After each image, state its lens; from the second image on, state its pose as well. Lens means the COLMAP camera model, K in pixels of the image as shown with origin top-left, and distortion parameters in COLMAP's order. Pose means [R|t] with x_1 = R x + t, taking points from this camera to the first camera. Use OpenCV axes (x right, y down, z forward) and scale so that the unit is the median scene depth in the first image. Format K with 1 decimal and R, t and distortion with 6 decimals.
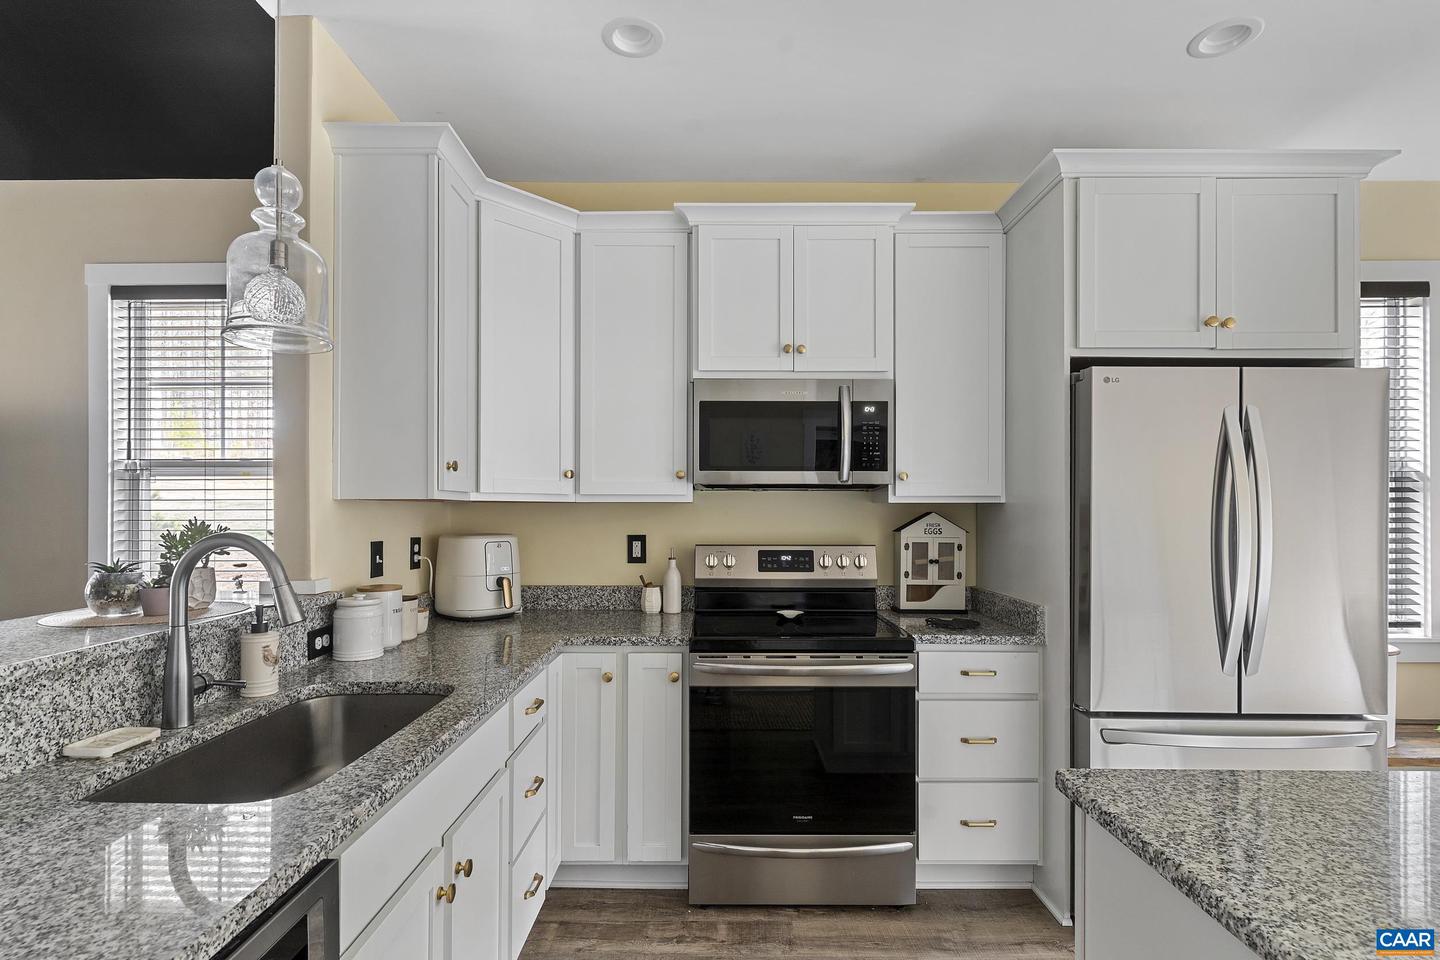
lens RADIAL K [[699.5, 0, 715.9], [0, 699.5, 509.0], [0, 0, 1]] dist [0.002949, -0.000791]
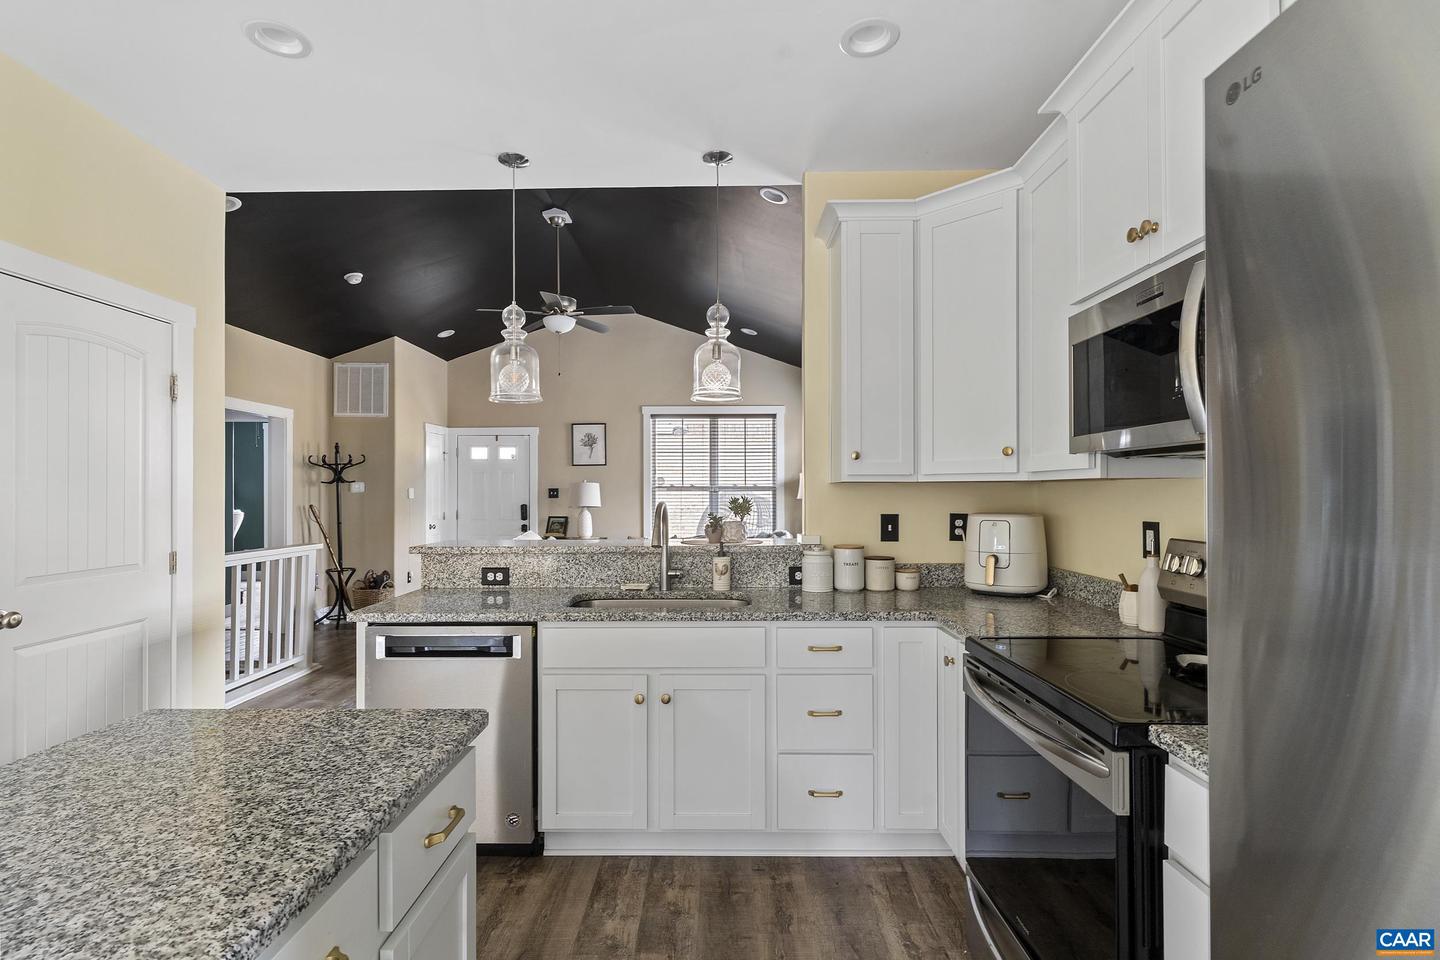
lens RADIAL K [[699.5, 0, 718.1], [0, 699.5, 486.3], [0, 0, 1]] dist [0.002949, -0.000791]
pose [[-0.007971, -0.008075, -0.999936, 1.812429], [0.004801, 0.999956, -0.008113, 0.008848], [0.999957, -0.004865, -0.007932, 1.524340]]
